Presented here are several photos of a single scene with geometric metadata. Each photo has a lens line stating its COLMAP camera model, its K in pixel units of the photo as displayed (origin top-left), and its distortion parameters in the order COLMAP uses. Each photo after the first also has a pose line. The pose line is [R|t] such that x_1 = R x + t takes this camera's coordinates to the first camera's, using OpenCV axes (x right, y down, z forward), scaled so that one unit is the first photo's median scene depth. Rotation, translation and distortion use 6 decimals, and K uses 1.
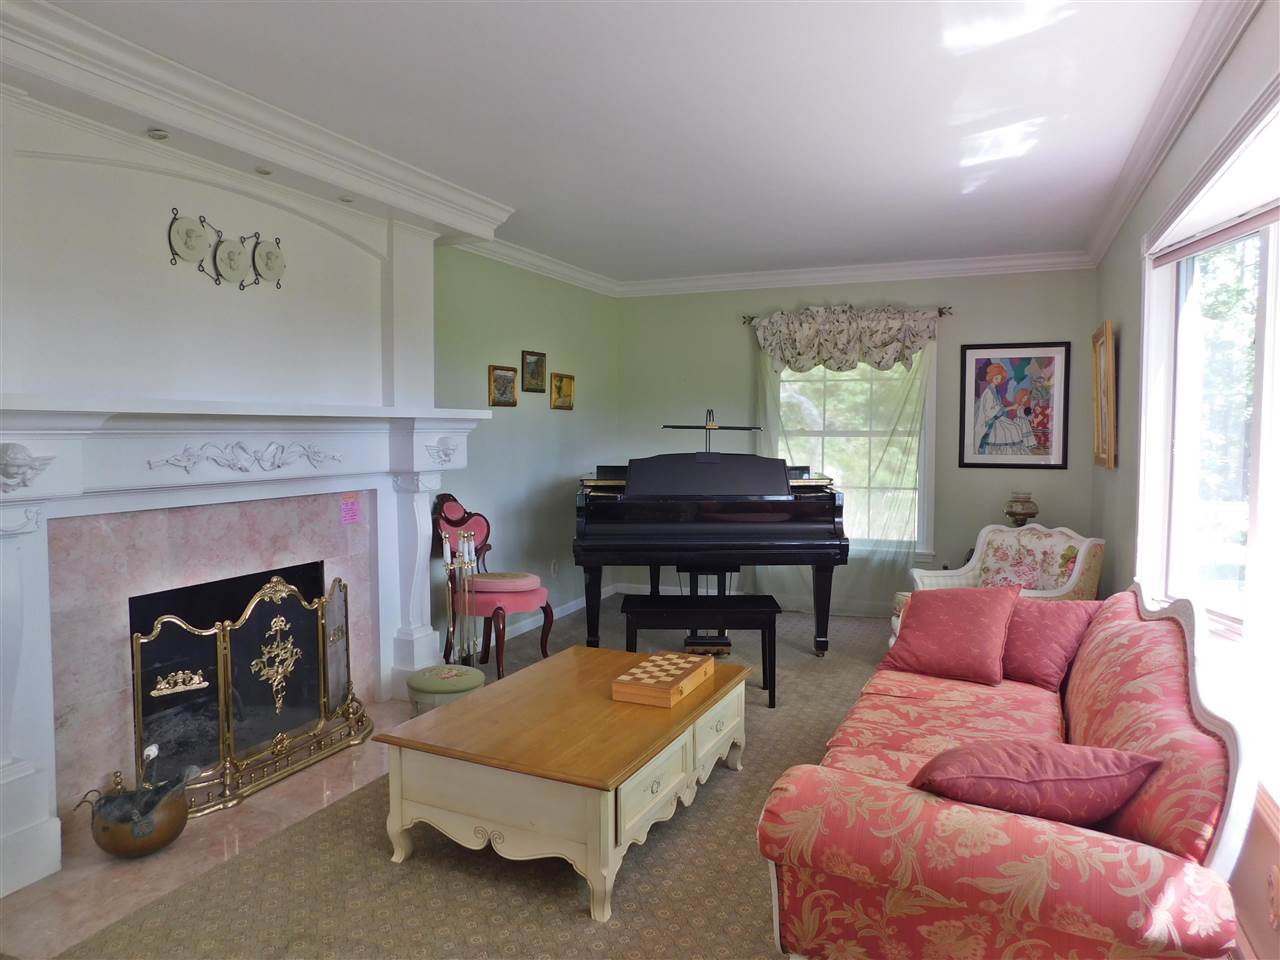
lens RADIAL K [[850.3, 0, 640.8], [0, 850.3, 478.5], [0, 0, 1]] dist [-0.002119, 0.000545]
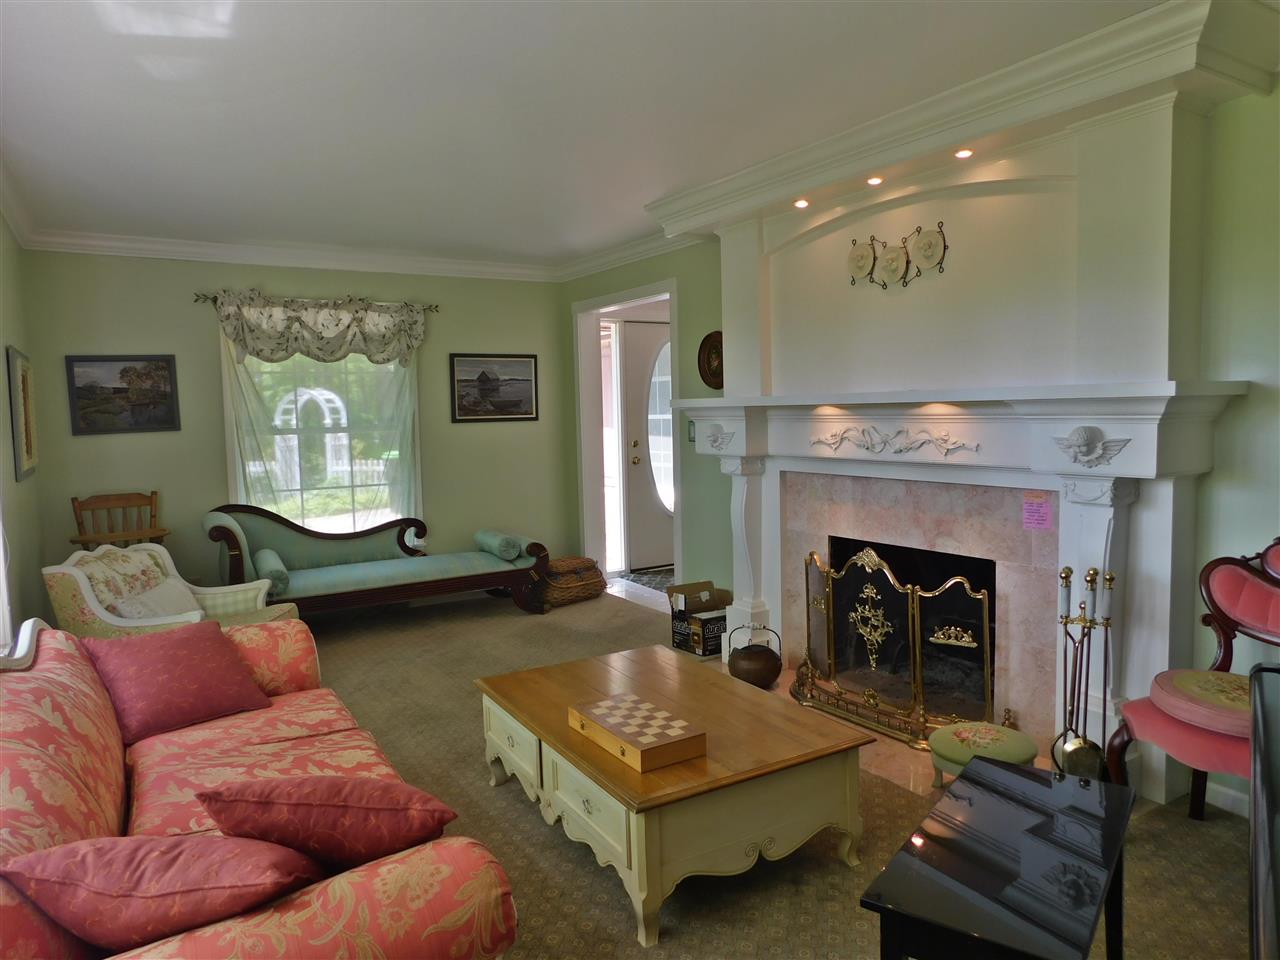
lens RADIAL K [[850.3, 0, 641.9], [0, 850.3, 476.7], [0, 0, 1]] dist [-0.002119, 0.000545]
pose [[-0.575535, 0.079849, -0.813870, 0.635533], [-0.018787, 0.993668, 0.110775, -0.094507], [0.817562, 0.079045, -0.570390, 1.371081]]
